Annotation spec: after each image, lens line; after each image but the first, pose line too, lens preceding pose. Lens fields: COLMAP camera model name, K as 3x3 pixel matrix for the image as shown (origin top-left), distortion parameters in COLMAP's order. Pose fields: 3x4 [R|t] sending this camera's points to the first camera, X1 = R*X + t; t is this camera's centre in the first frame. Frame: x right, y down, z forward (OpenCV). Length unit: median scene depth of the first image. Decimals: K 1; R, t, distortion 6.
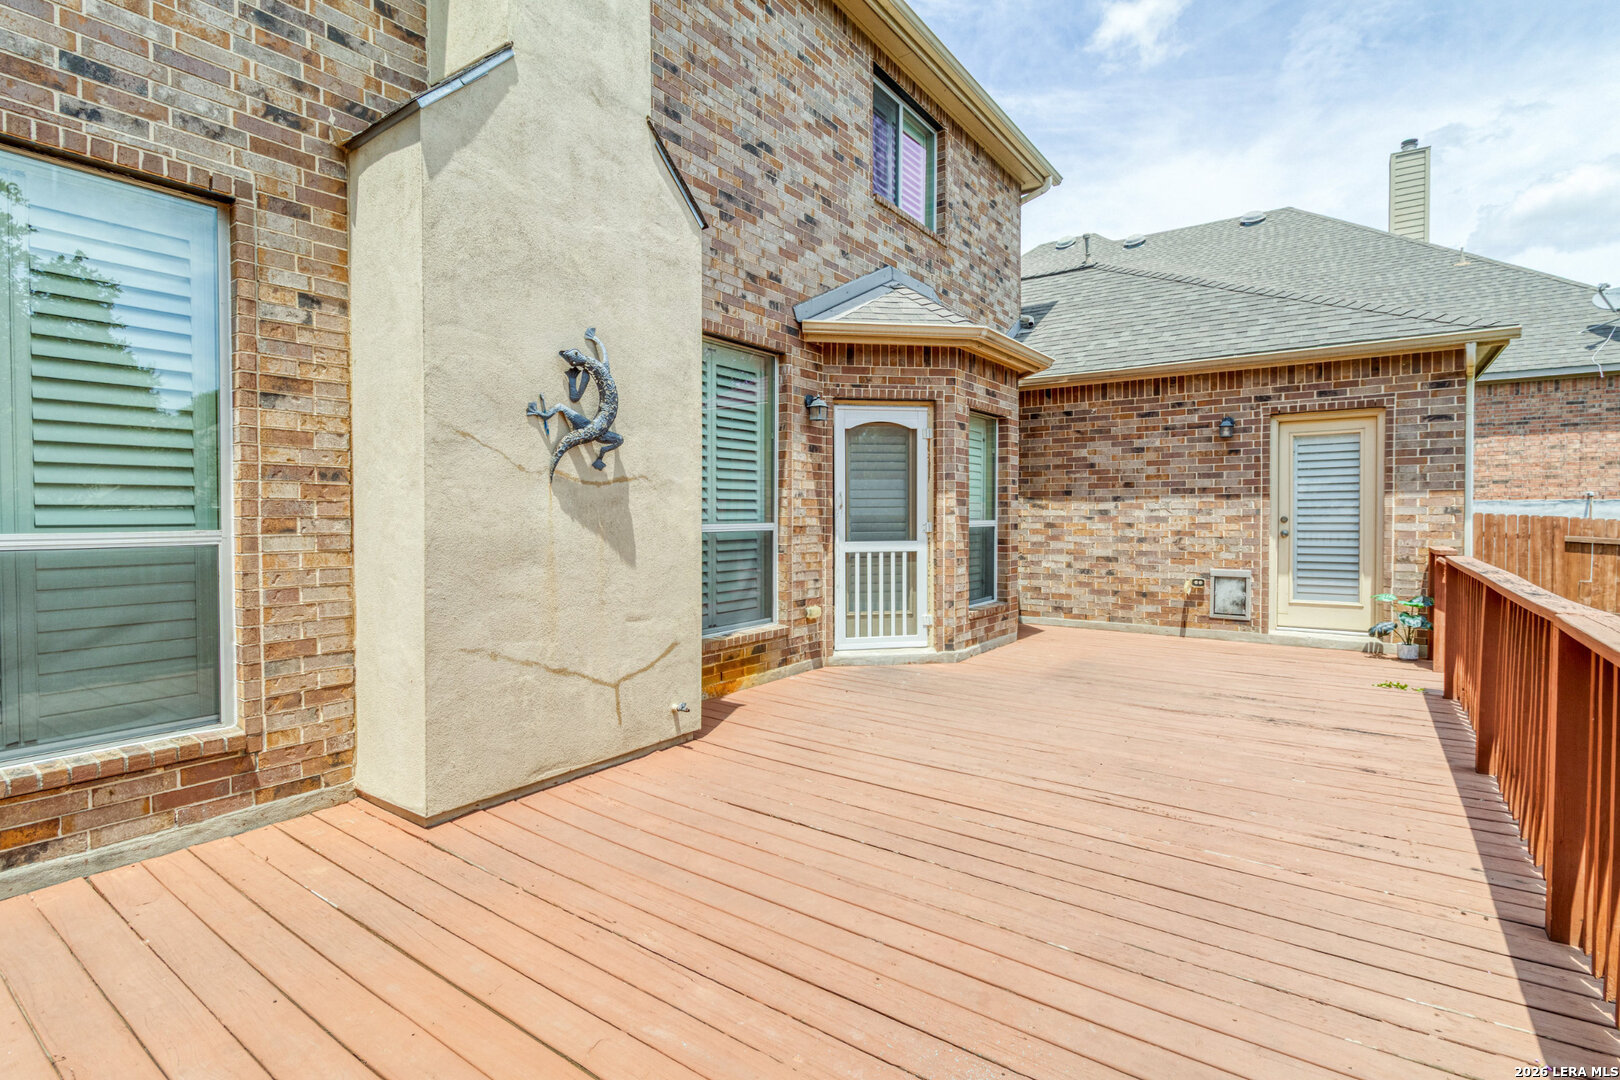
lens RADIAL K [[785.8, 0, 812.7], [0, 785.8, 536.9], [0, 0, 1]] dist [0.003071, -0.000048]
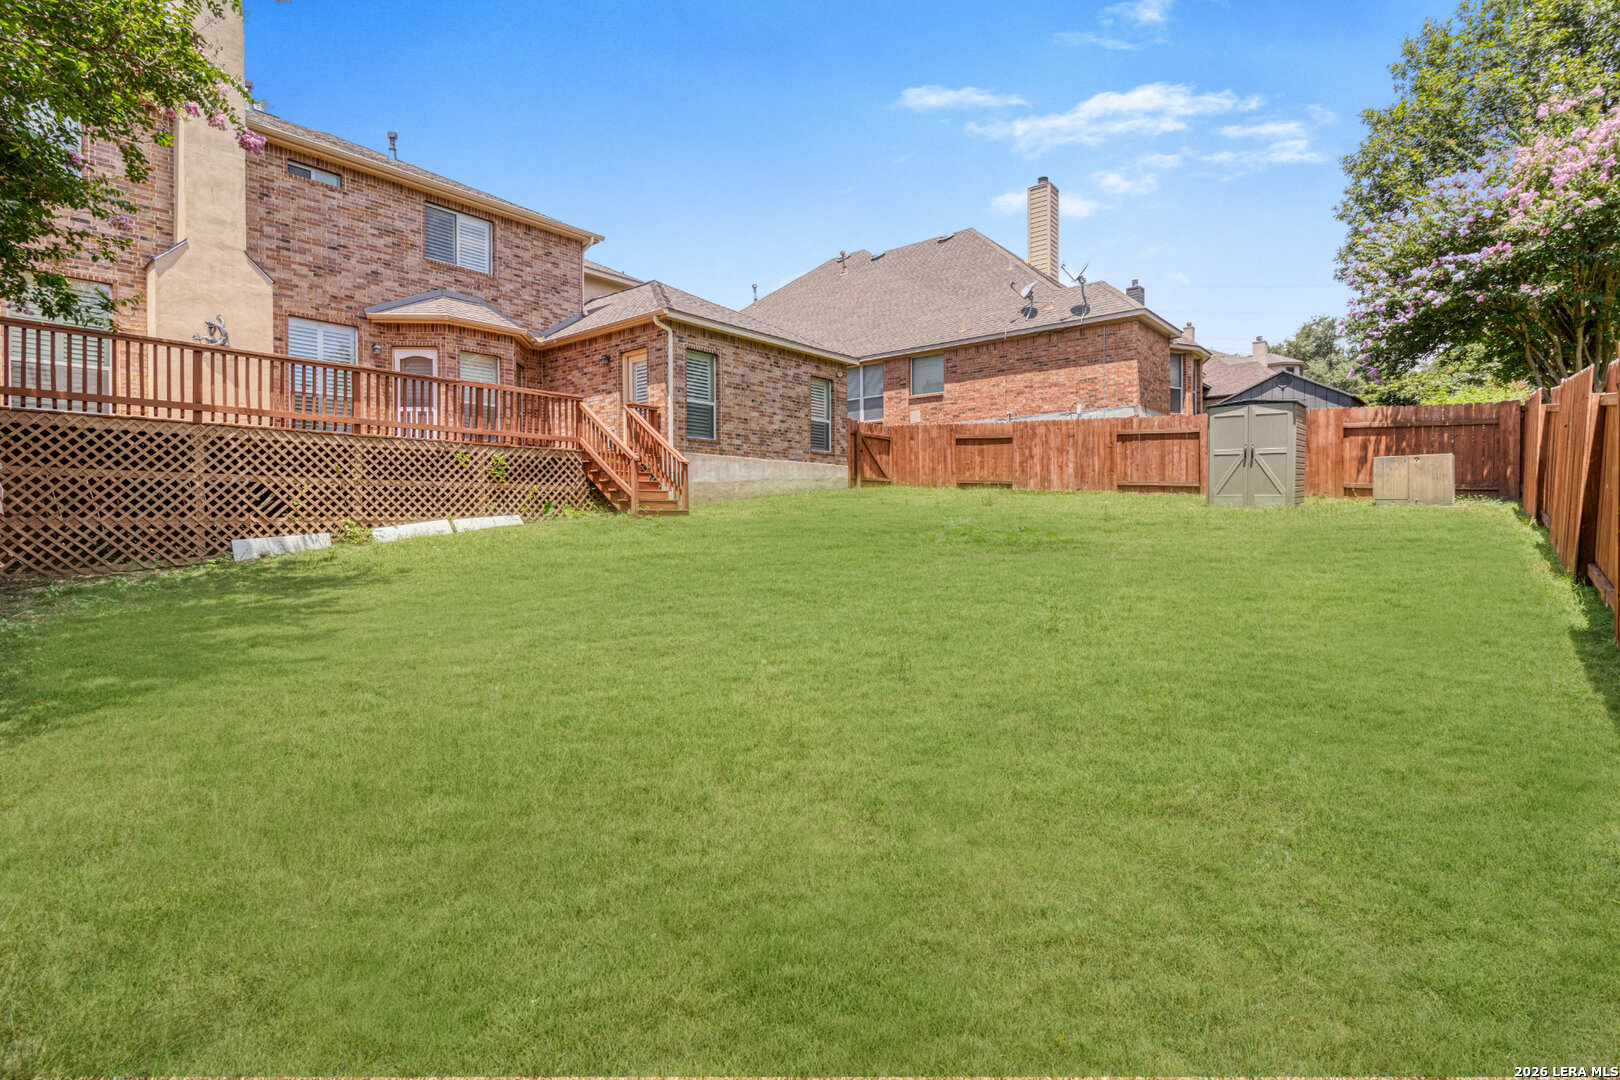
lens RADIAL K [[785.8, 0, 804.6], [0, 785.8, 540.3], [0, 0, 1]] dist [0.003071, -0.000048]
pose [[0.996820, -0.005152, -0.079517, 1.498768], [0.004783, 0.999977, -0.004838, 0.442597], [0.079540, 0.004443, 0.996822, -1.315031]]
